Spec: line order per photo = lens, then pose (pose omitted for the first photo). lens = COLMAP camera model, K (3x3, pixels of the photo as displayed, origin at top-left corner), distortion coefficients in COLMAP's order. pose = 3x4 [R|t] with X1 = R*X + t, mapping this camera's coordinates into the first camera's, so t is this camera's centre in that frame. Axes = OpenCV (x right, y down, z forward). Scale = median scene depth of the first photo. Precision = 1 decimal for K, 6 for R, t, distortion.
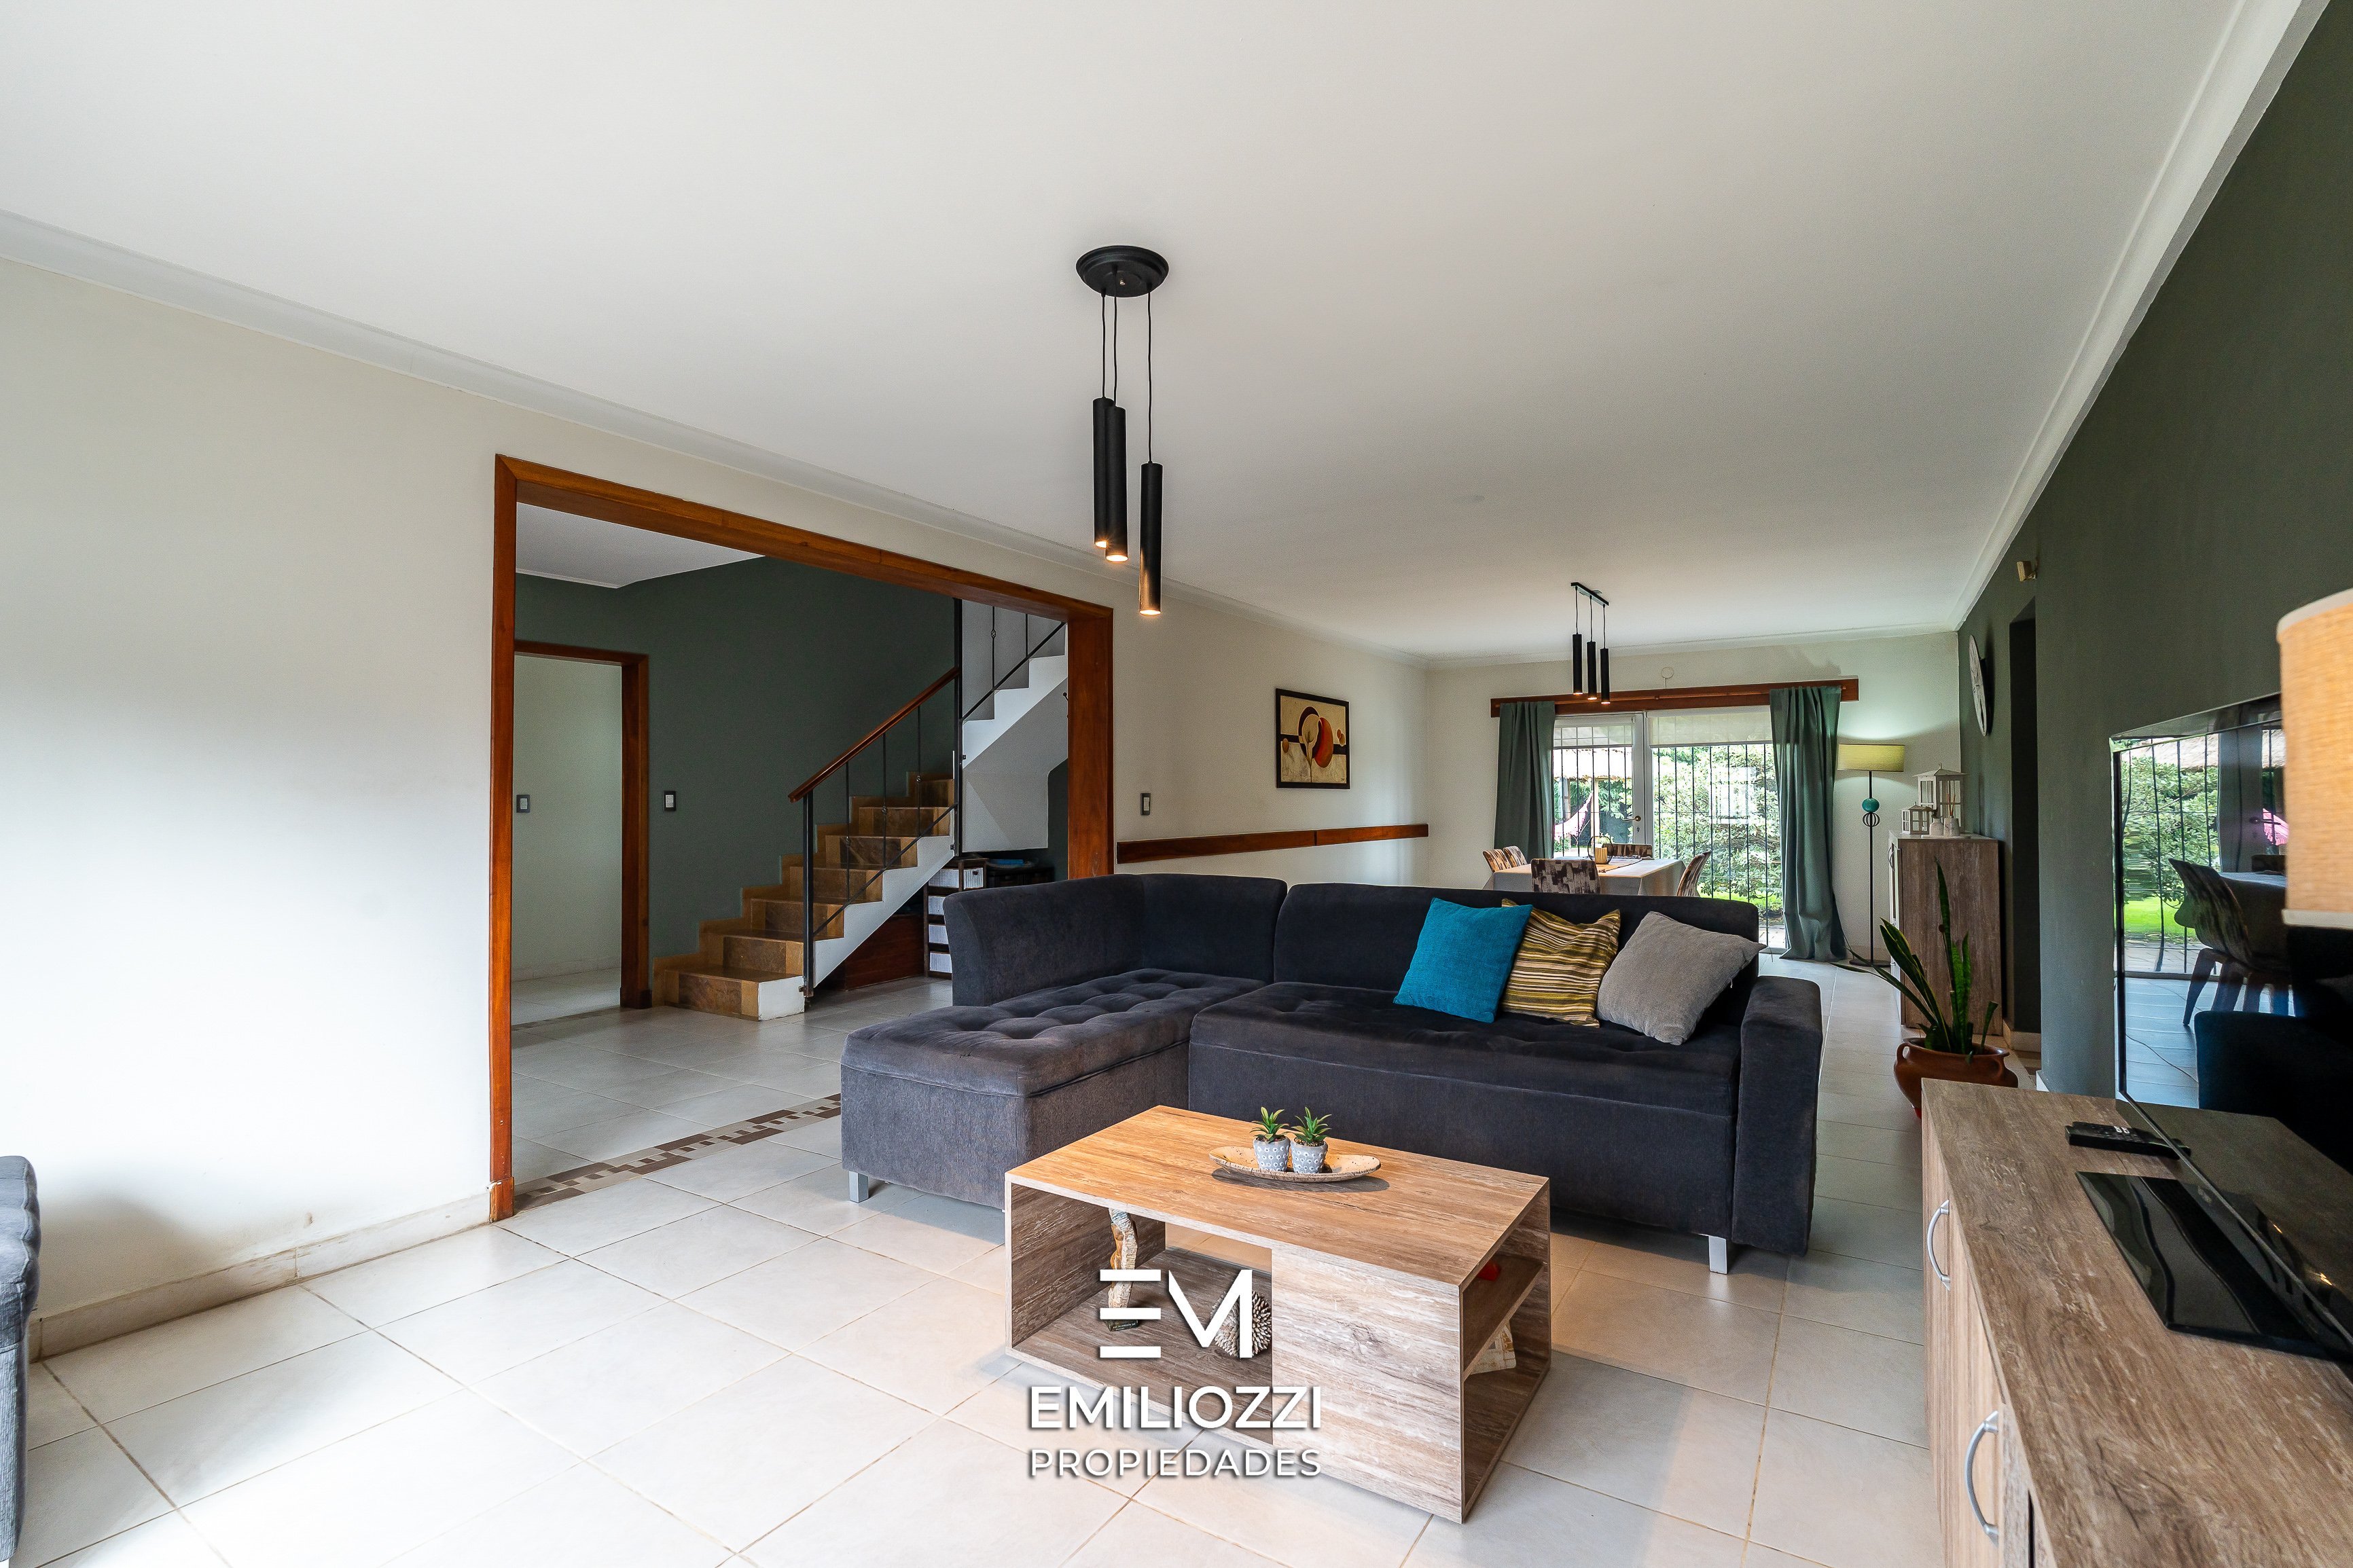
lens RADIAL K [[1053.8, 0, 1177.4], [0, 1053.8, 807.3], [0, 0, 1]] dist [-0.008229, 0.002921]
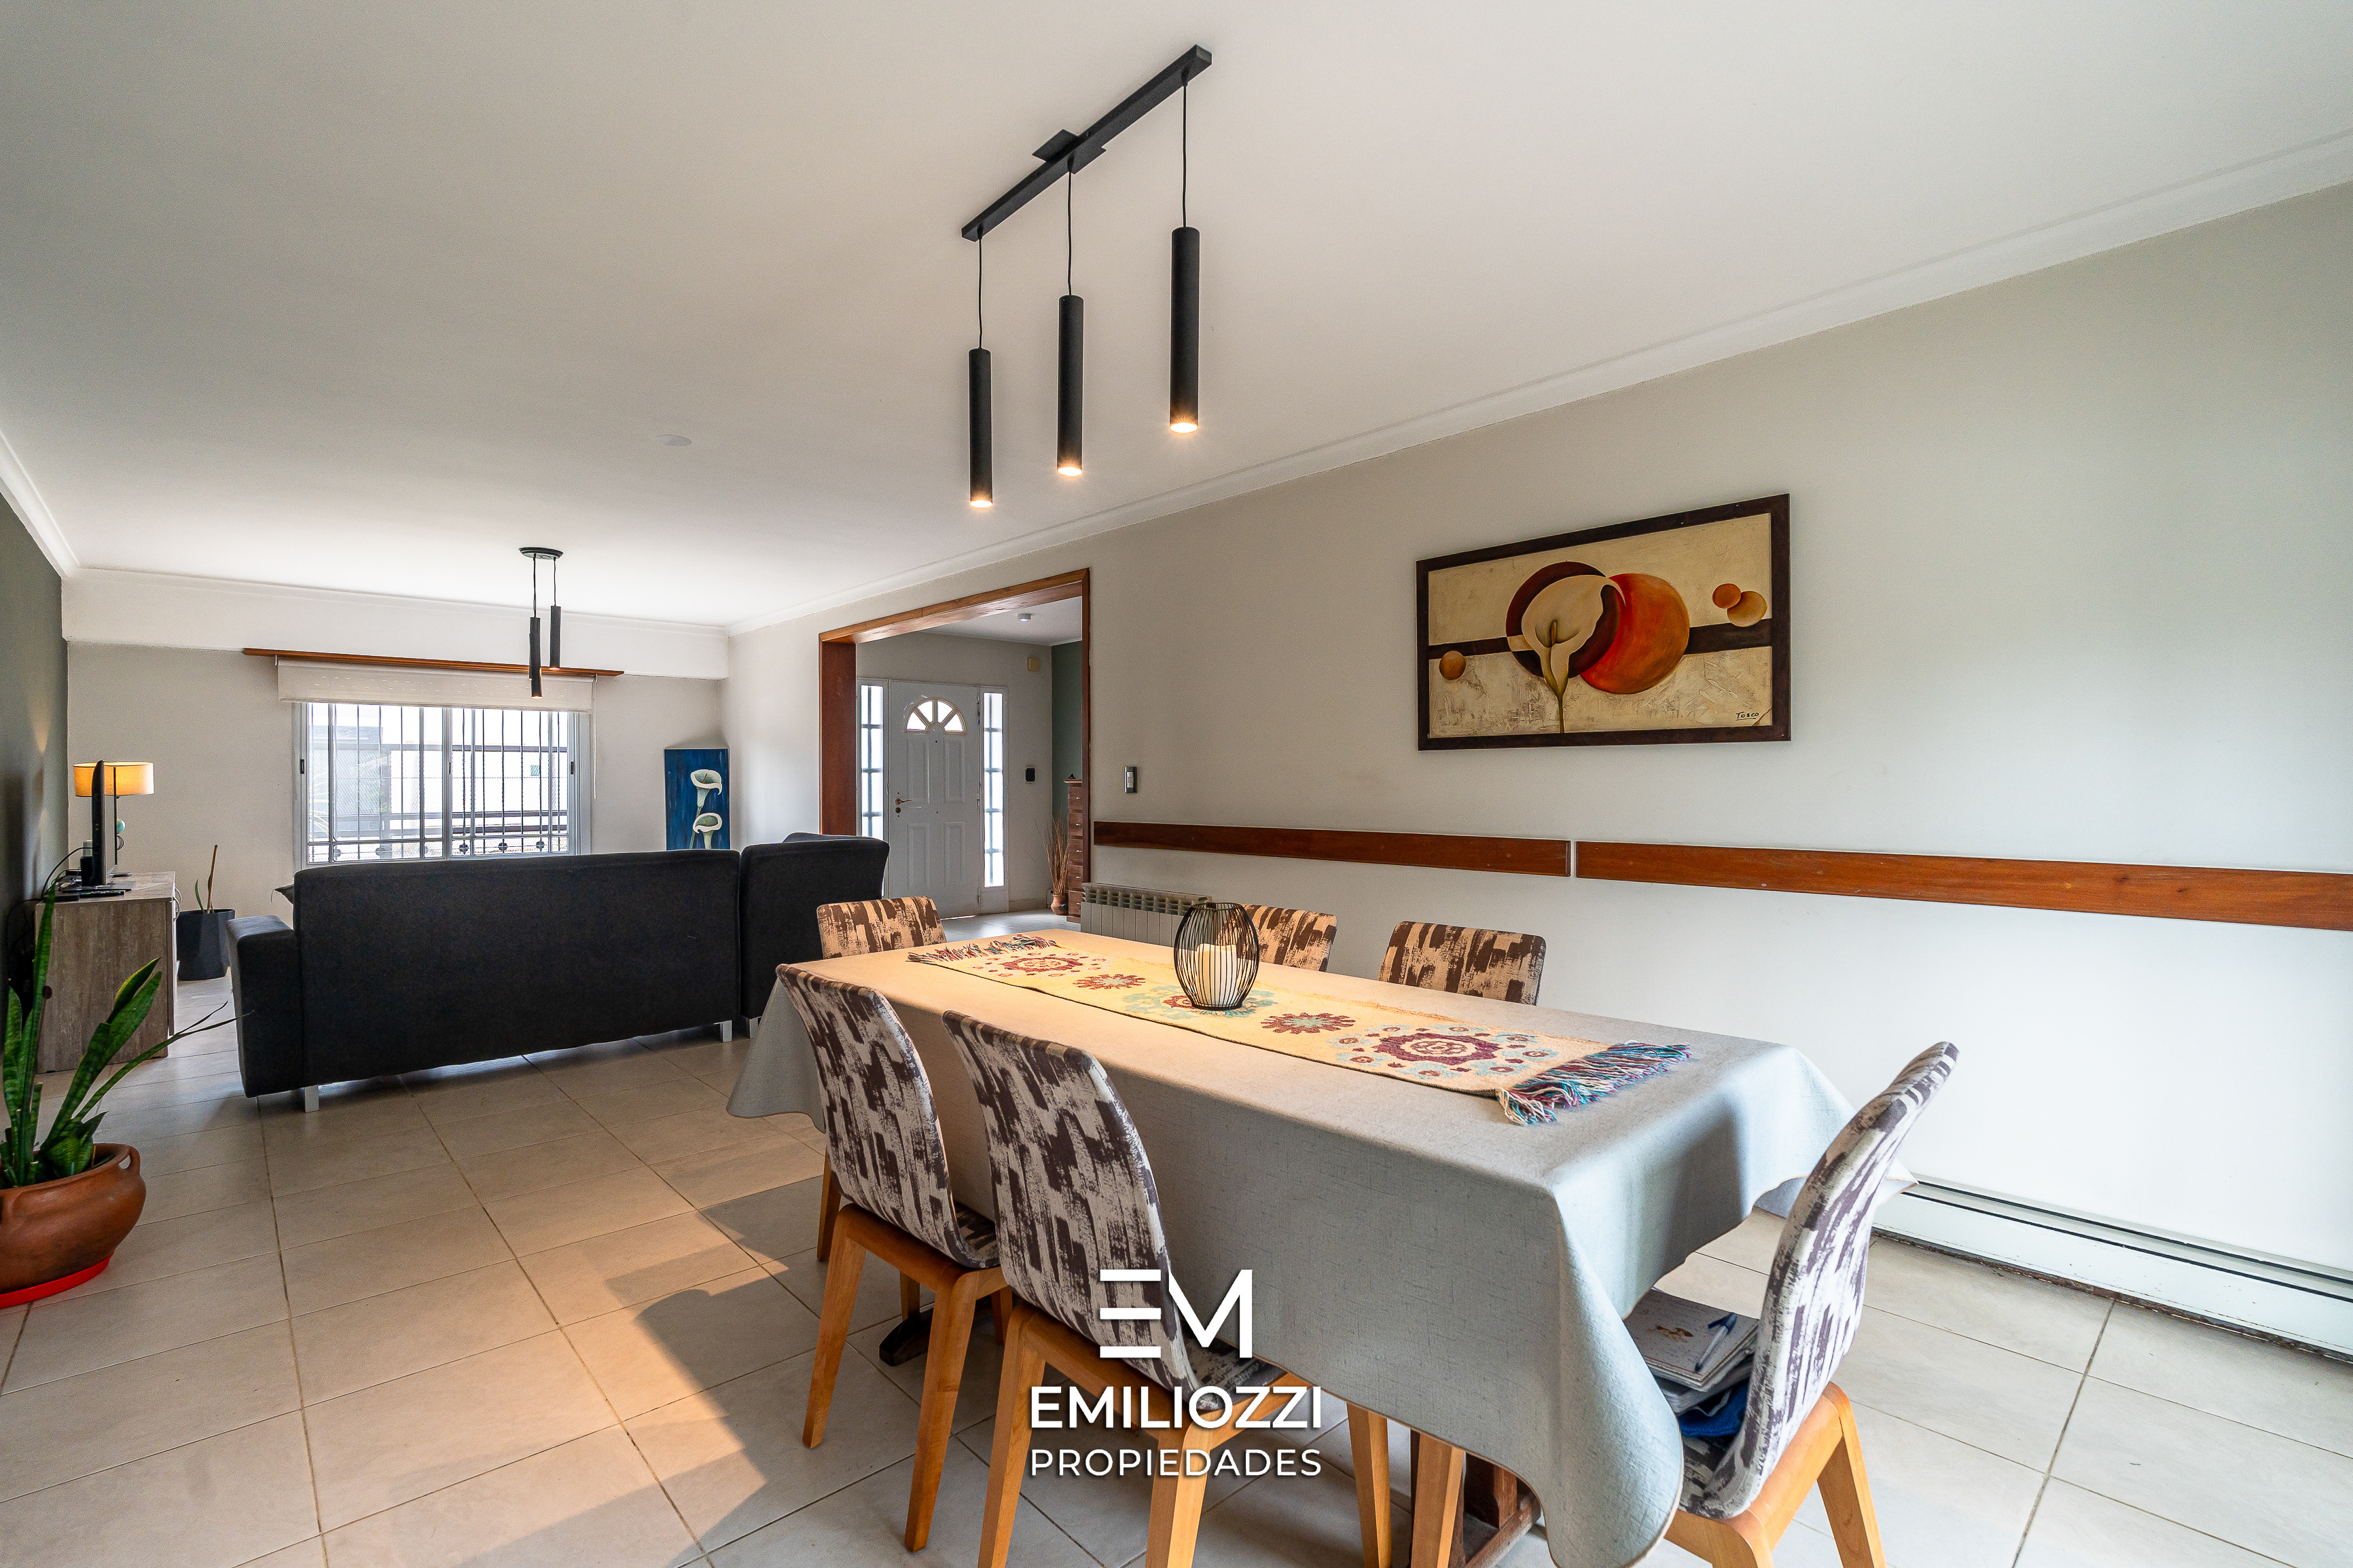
lens RADIAL K [[1053.8, 0, 1164.9], [0, 1053.8, 771.9], [0, 0, 1]] dist [-0.008229, 0.002921]
pose [[-0.240793, 0.007990, -0.970544, 0.629734], [0.008261, 0.999947, 0.006183, -0.012056], [0.970541, -0.006529, -0.240846, 0.995325]]
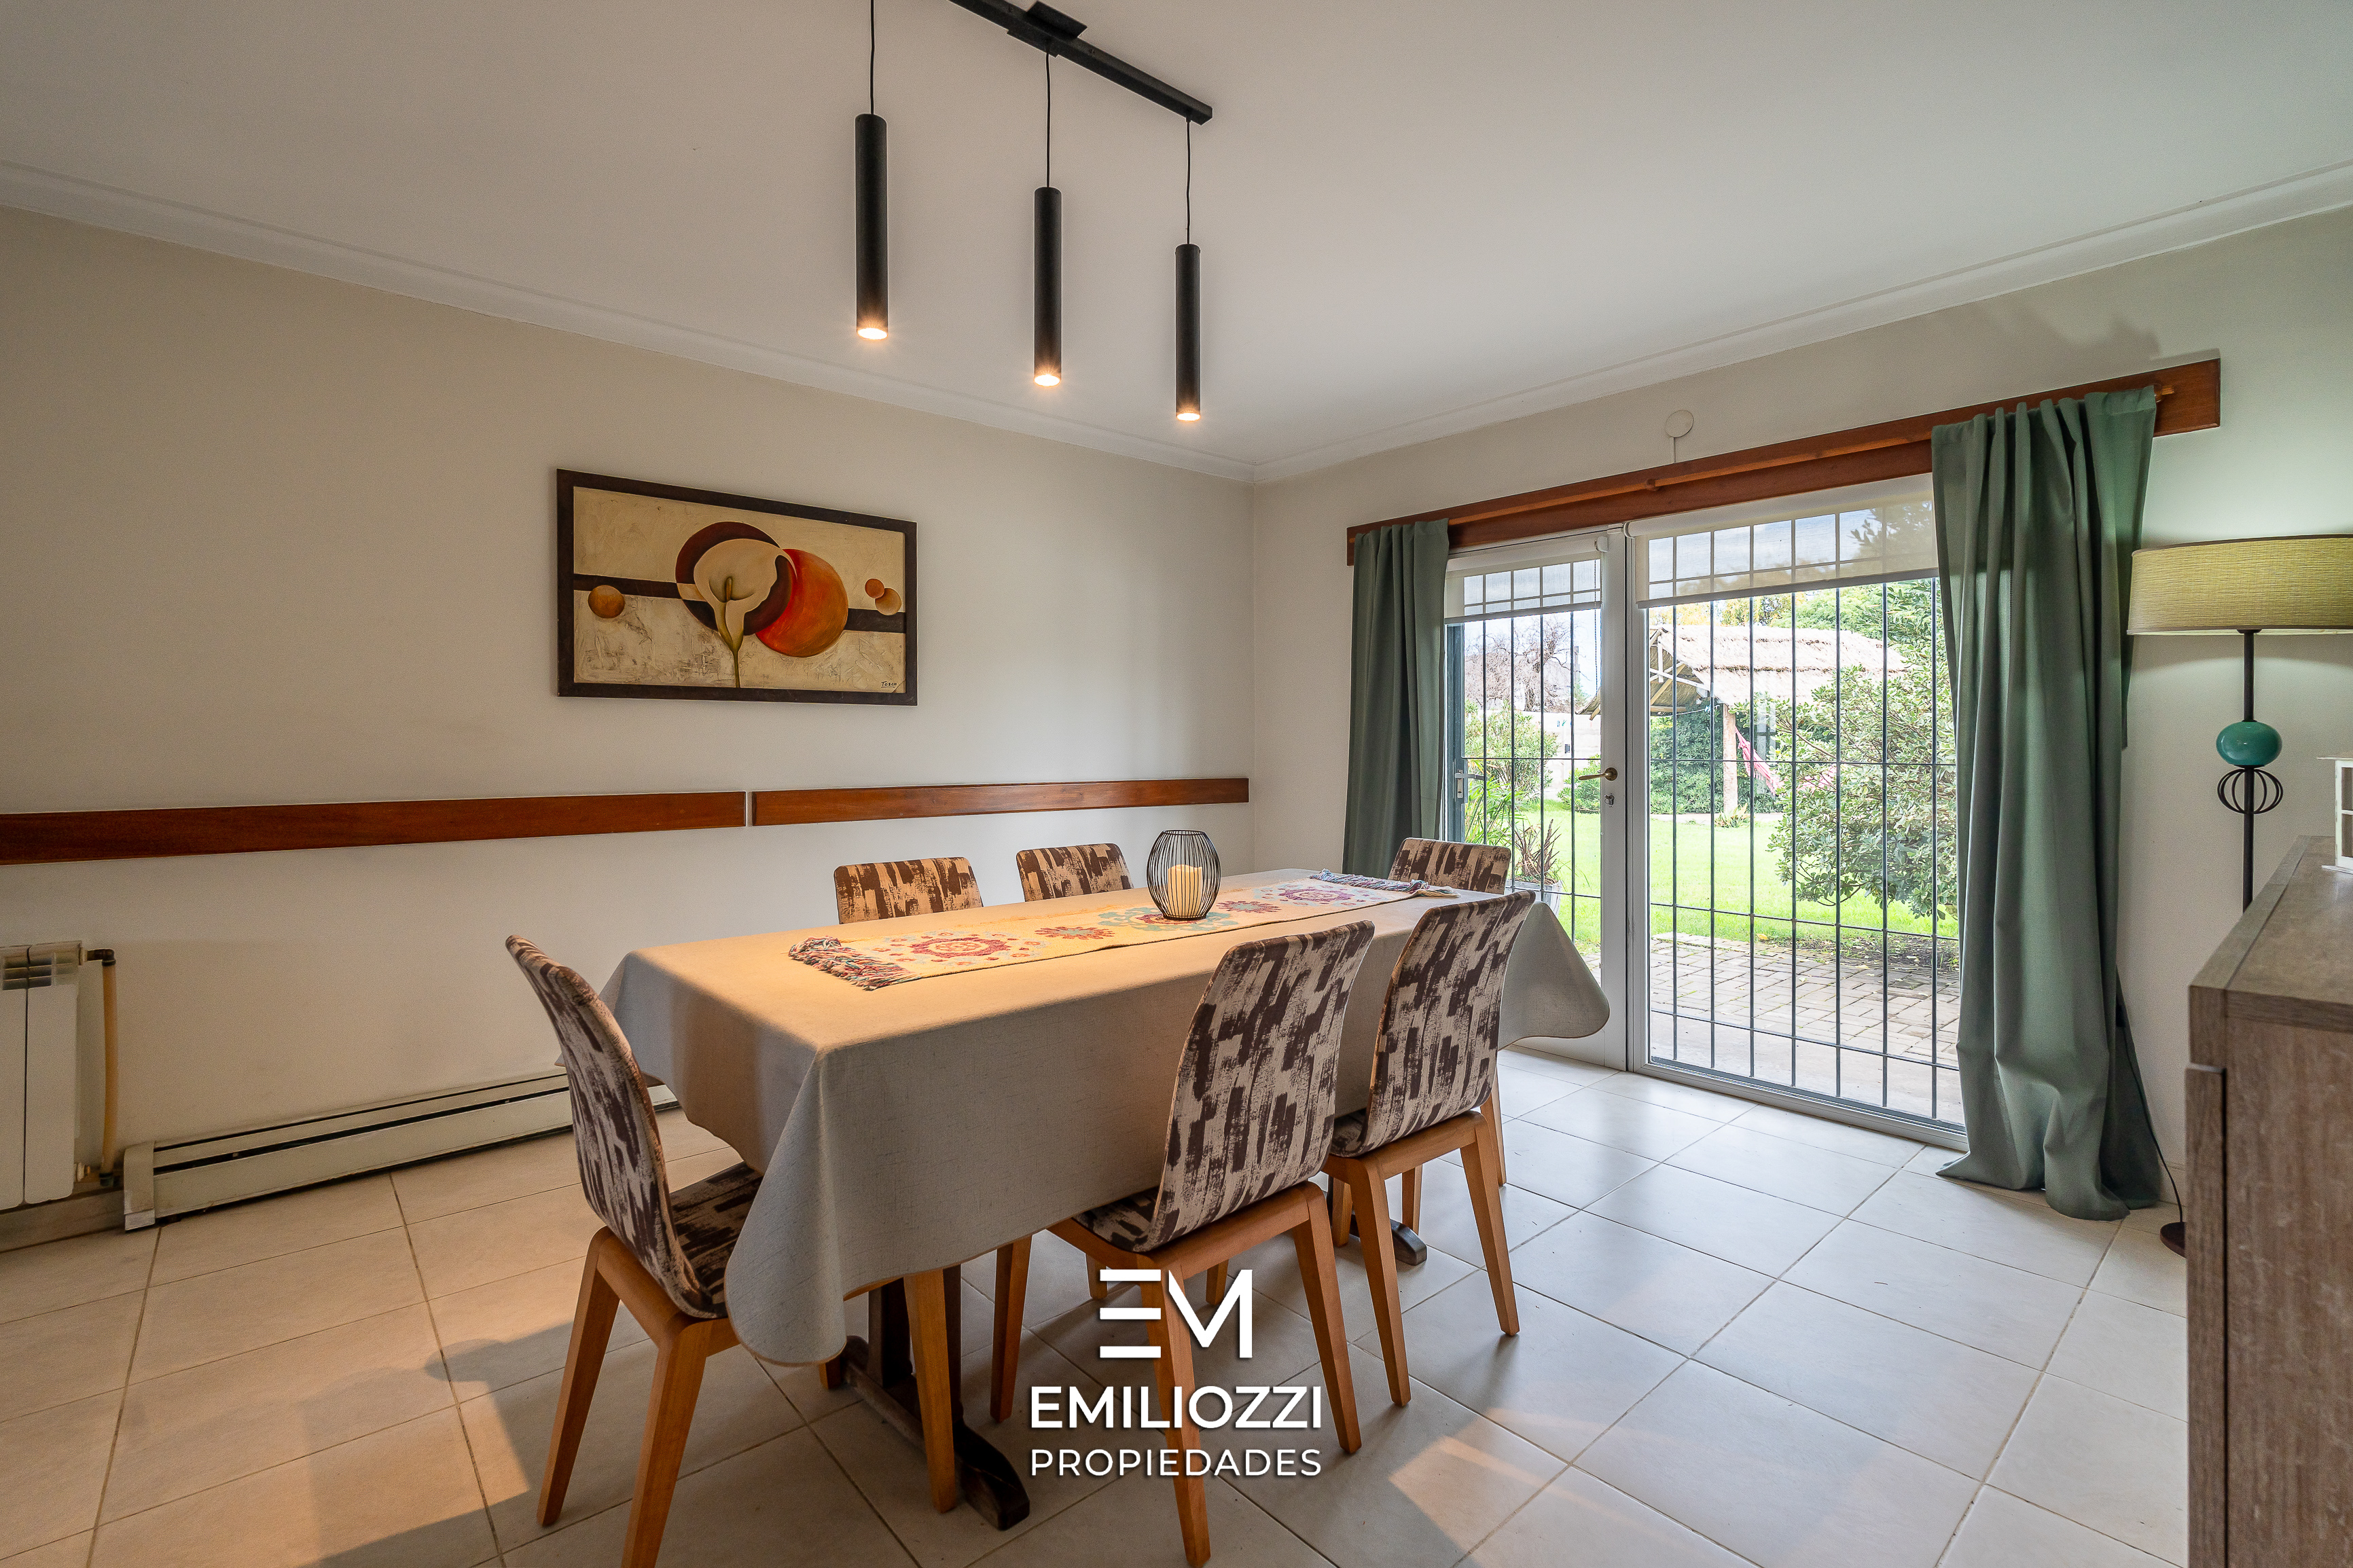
lens RADIAL K [[1053.8, 0, 1183.1], [0, 1053.8, 760.3], [0, 0, 1]] dist [-0.008229, 0.002921]
pose [[0.960754, 0.010151, -0.277215, 0.465187], [-0.007461, 0.999914, 0.010757, 0.001822], [0.277301, -0.008266, 0.960748, 0.645325]]
